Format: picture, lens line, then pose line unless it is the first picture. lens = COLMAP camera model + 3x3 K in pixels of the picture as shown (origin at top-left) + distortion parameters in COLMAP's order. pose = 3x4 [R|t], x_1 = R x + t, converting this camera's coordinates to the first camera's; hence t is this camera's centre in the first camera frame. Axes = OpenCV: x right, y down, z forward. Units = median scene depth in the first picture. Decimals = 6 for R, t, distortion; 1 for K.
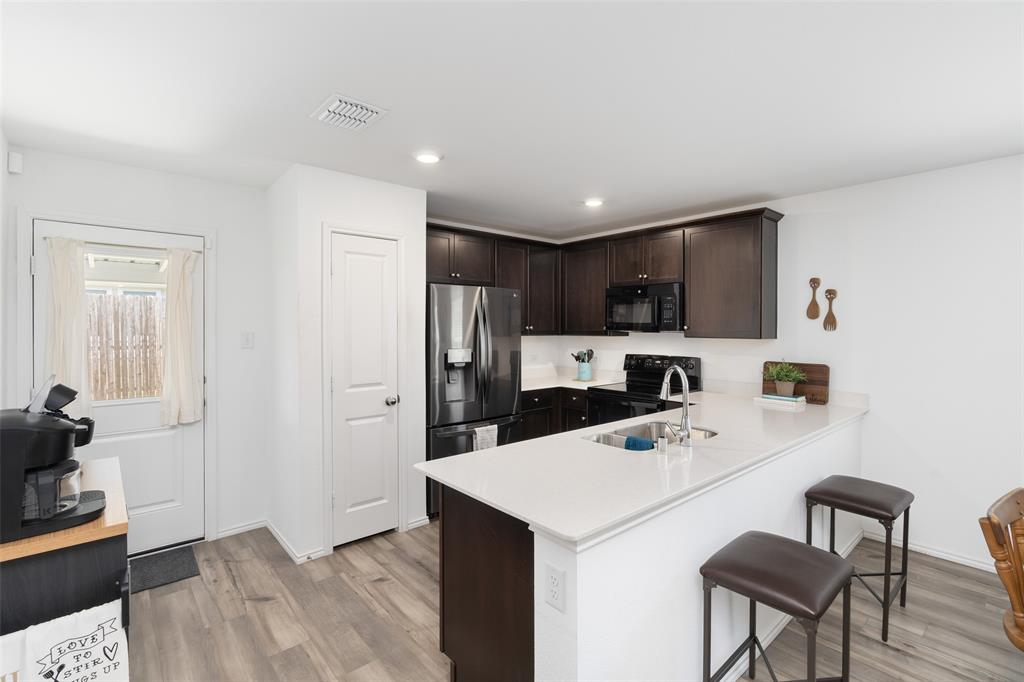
lens RADIAL K [[467.2, 0, 510.9], [0, 467.2, 328.7], [0, 0, 1]] dist [-0.000678, -0.000669]
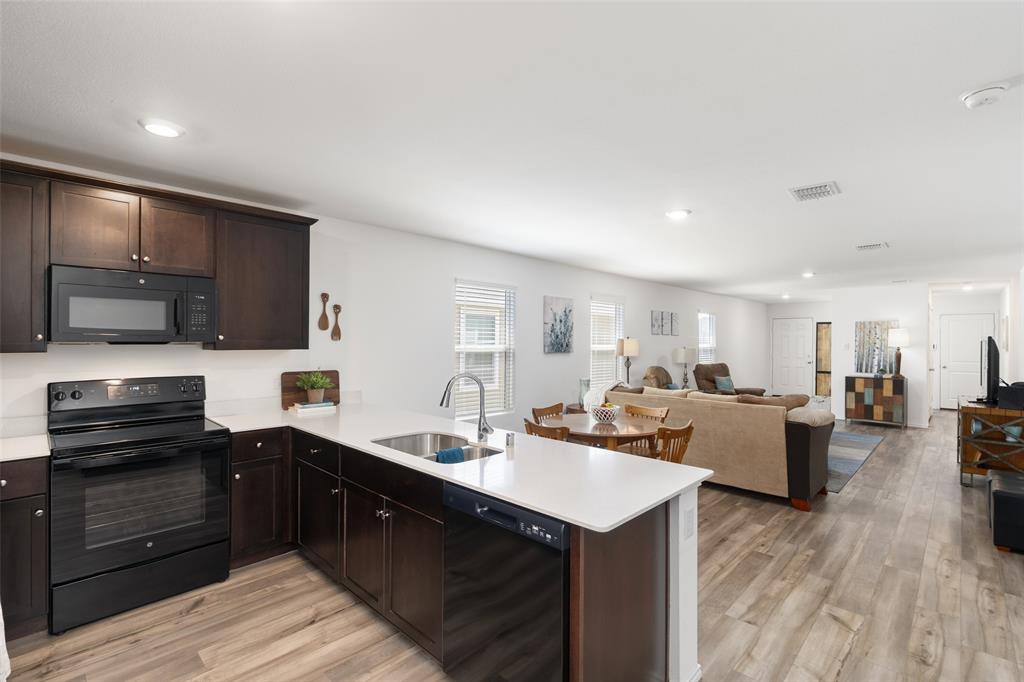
lens RADIAL K [[467.2, 0, 514.4], [0, 467.2, 331.8], [0, 0, 1]] dist [-0.000678, -0.000669]
pose [[-0.090199, 0.011922, 0.995852, -0.518934], [-0.002682, 0.999922, -0.012213, -0.004211], [-0.995920, -0.003773, -0.090160, 0.668590]]
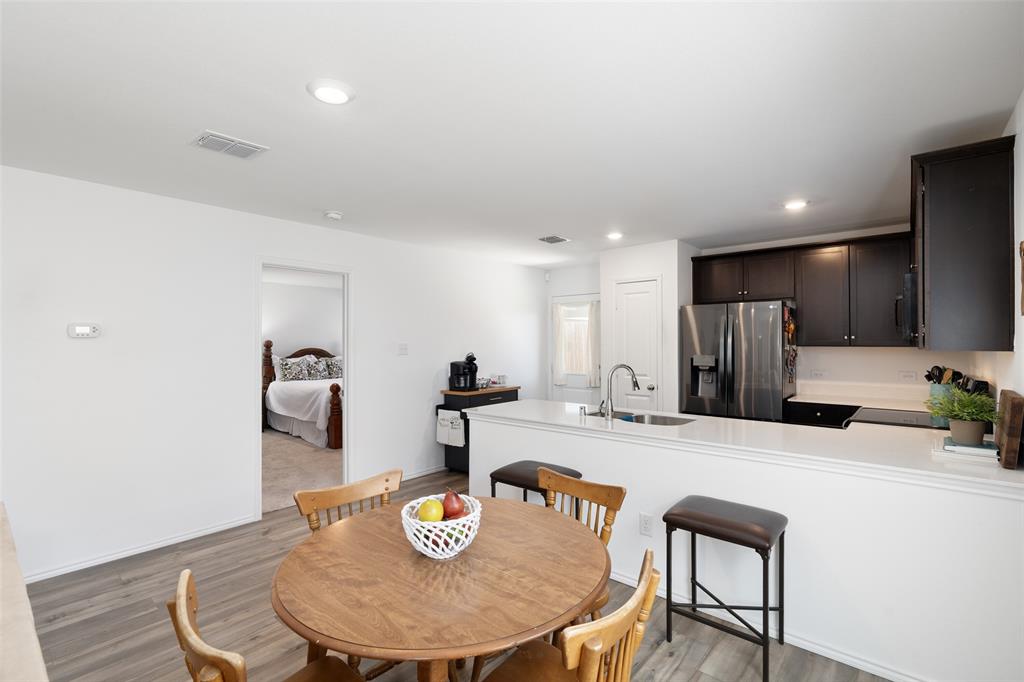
lens RADIAL K [[467.2, 0, 521.0], [0, 467.2, 348.4], [0, 0, 1]] dist [-0.000678, -0.000669]
pose [[0.153972, 0.010140, -0.988023, 1.145374], [0.001072, 0.999945, 0.010430, 0.012019], [0.988075, -0.002665, 0.153952, 0.341848]]
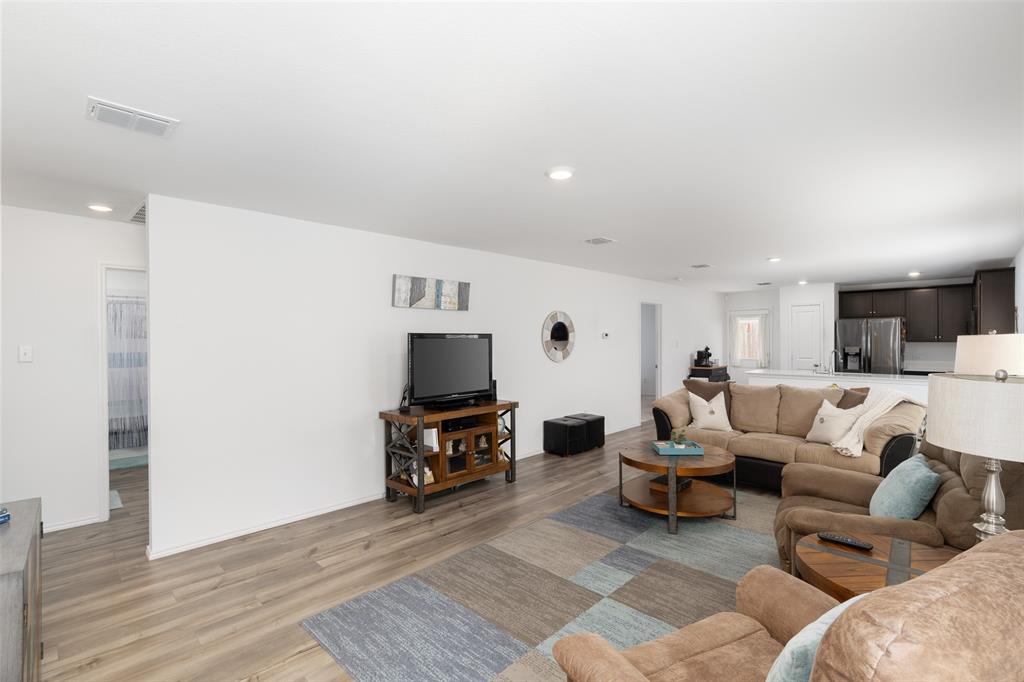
lens RADIAL K [[467.2, 0, 513.7], [0, 467.2, 345.6], [0, 0, 1]] dist [-0.000678, -0.000669]
pose [[0.080295, 0.010618, -0.996715, 2.234122], [0.000849, 0.999942, 0.010721, 0.011063], [0.996771, -0.001707, 0.080281, -0.933769]]
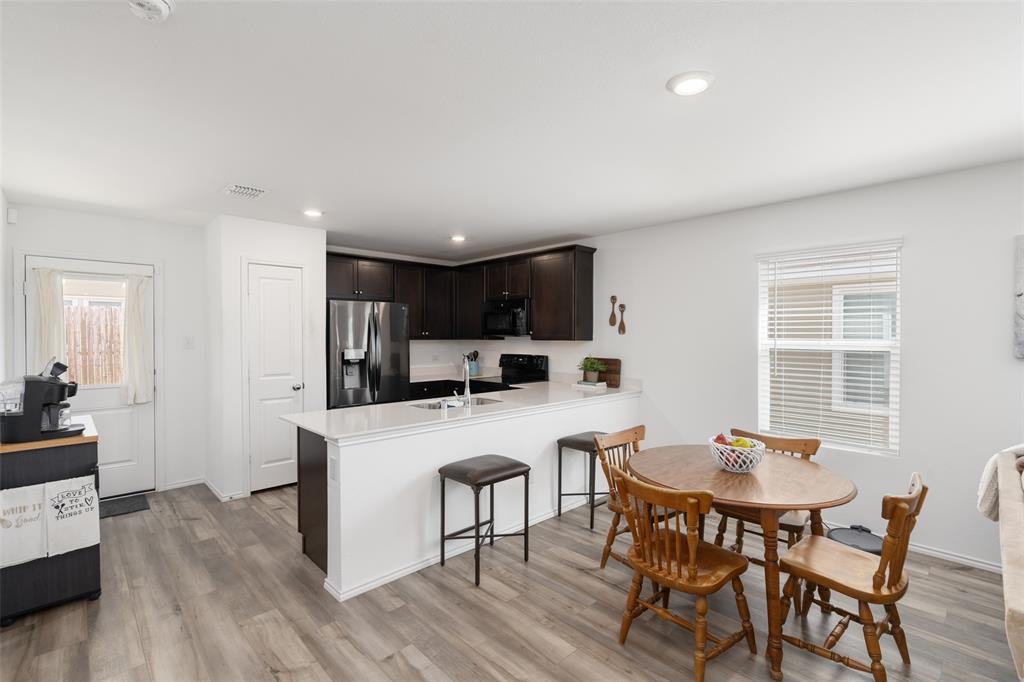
lens RADIAL K [[467.2, 0, 508.7], [0, 467.2, 339.2], [0, 0, 1]] dist [-0.000678, -0.000669]
pose [[0.999172, -0.002916, 0.040593, 0.295502], [0.002736, 0.999986, 0.004493, 0.011713], [-0.040605, -0.004379, 0.999166, -0.368591]]
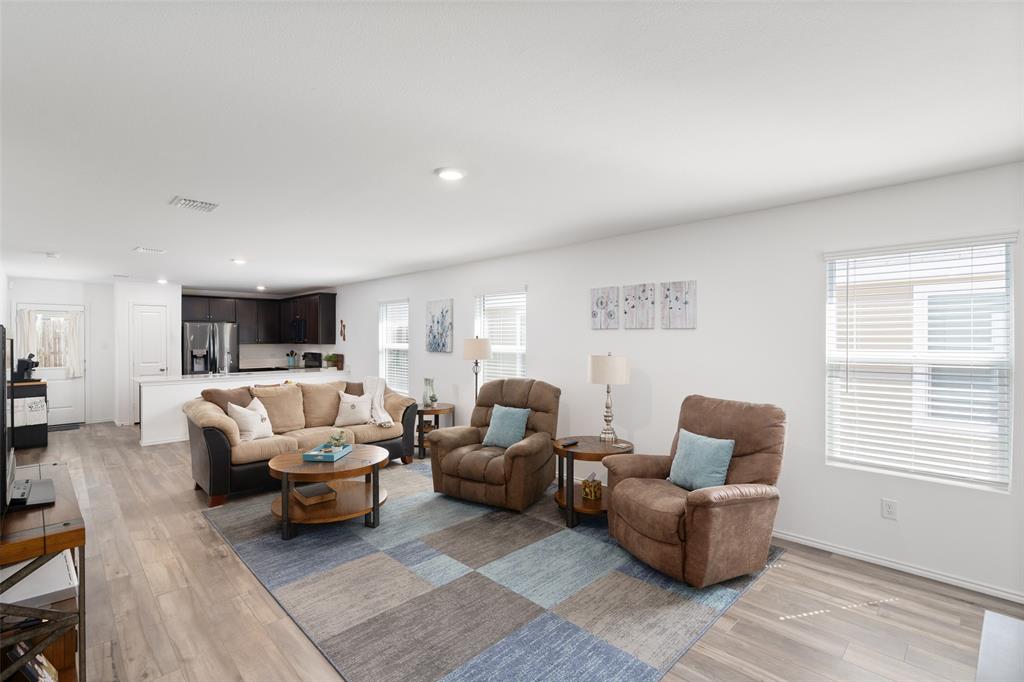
lens RADIAL K [[467.2, 0, 511.6], [0, 467.2, 341.2], [0, 0, 1]] dist [-0.000678, -0.000669]
pose [[0.998174, -0.005287, 0.060170, 1.459967], [0.005285, 0.999986, 0.000195, 0.010800], [-0.060170, 0.000124, 0.998188, -1.623551]]
